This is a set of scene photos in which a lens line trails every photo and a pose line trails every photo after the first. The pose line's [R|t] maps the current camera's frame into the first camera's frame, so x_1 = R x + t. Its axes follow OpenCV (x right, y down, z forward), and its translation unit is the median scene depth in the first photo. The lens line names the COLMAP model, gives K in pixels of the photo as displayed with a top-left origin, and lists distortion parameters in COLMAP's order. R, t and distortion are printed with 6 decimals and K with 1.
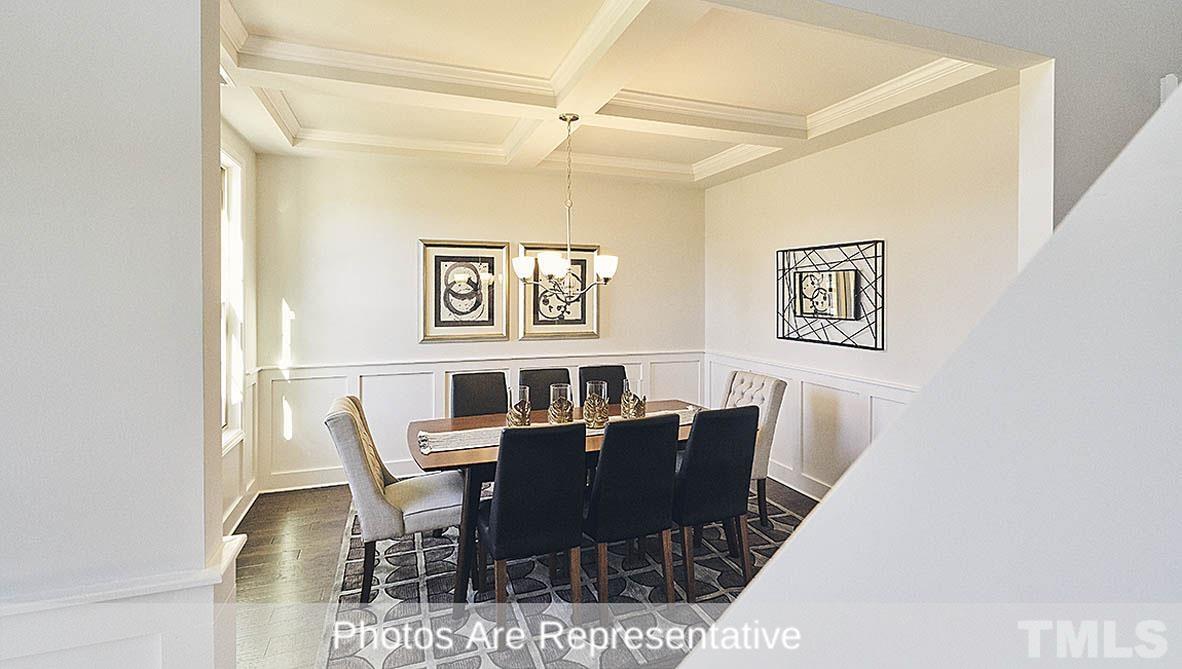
lens RADIAL K [[536.4, 0, 602.4], [0, 536.4, 296.2], [0, 0, 1]] dist [0.005352, 0.000112]
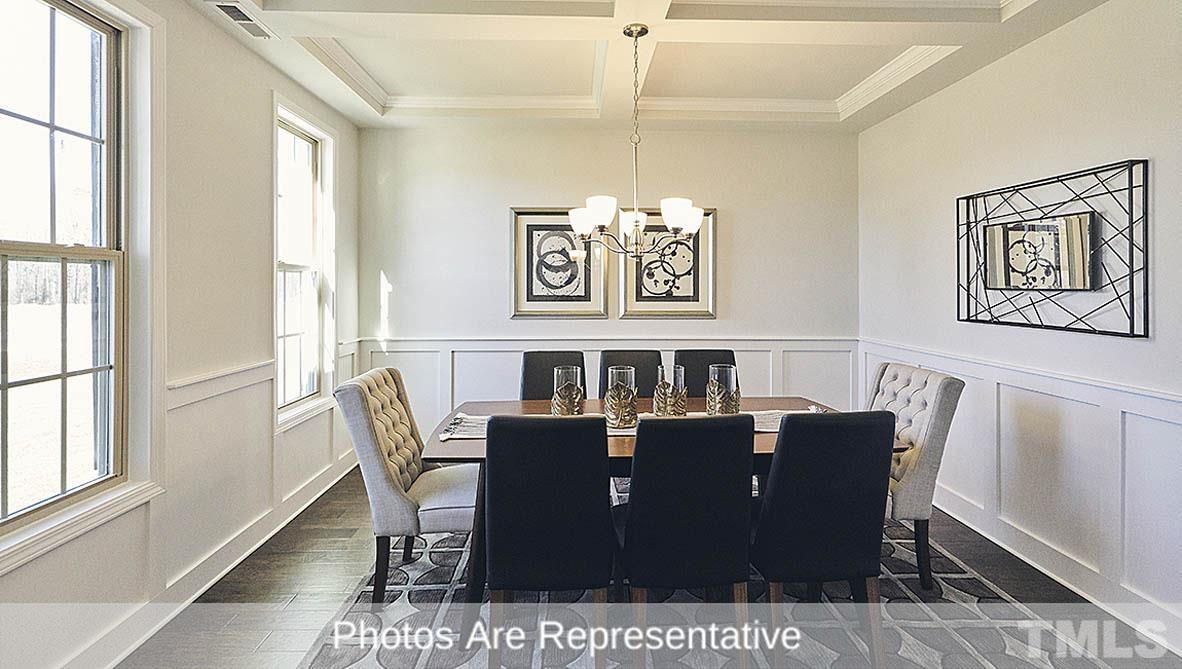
lens RADIAL K [[536.4, 0, 590.3], [0, 536.4, 282.9], [0, 0, 1]] dist [0.005352, 0.000112]
pose [[0.946657, -0.003021, -0.322230, 0.105379], [0.001219, 0.999982, -0.005793, 0.035773], [0.322242, 0.005091, 0.946644, 0.186554]]
